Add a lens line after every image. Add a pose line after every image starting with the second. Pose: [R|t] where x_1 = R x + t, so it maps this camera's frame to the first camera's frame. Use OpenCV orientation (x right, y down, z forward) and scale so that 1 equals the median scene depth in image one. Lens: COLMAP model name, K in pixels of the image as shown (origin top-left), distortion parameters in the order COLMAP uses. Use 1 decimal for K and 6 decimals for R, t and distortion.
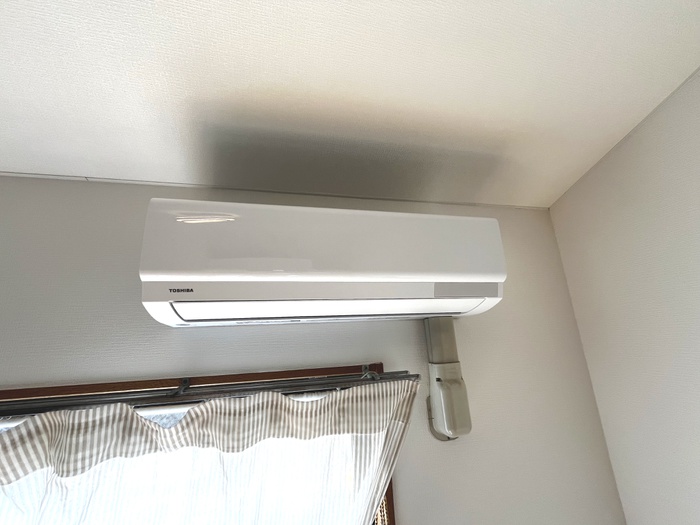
lens RADIAL K [[283.9, 0, 350.0], [0, 283.9, 262.5], [0, 0, 1]] dist [-0.003203, -0.000241]
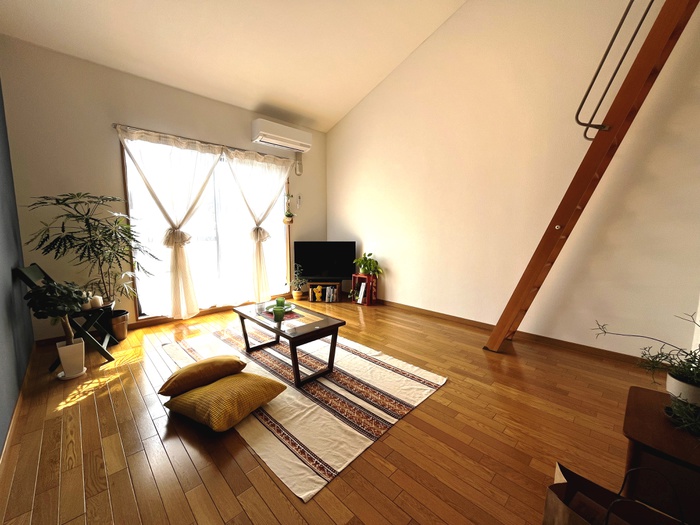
lens RADIAL K [[283.9, 0, 350.0], [0, 283.9, 262.5], [0, 0, 1]] dist [-0.003203, -0.000241]
pose [[0.841967, -0.015222, 0.539314, -1.954833], [-0.181447, 0.933389, 0.309616, 0.354630], [-0.508103, -0.358543, 0.783121, -4.798028]]
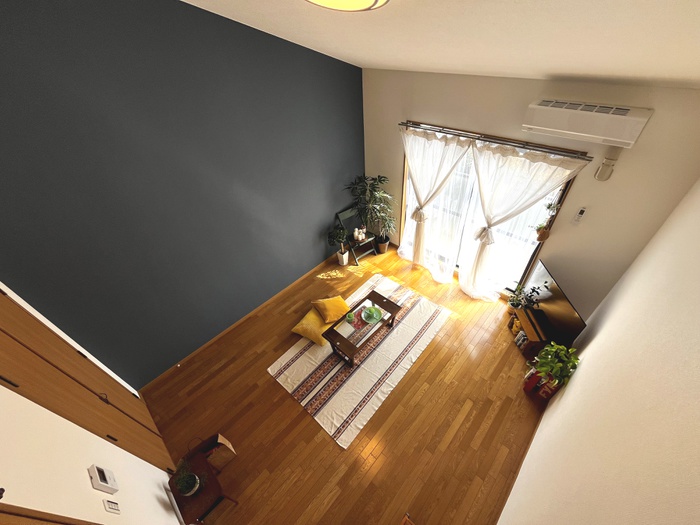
lens RADIAL K [[283.9, 0, 350.0], [0, 283.9, 262.5], [0, 0, 1]] dist [-0.003203, -0.000241]
pose [[0.567748, 0.552038, -0.610669, 1.354642], [0.255435, 0.587066, 0.768184, -2.251899], [0.782570, -0.592121, 0.192295, -2.680953]]
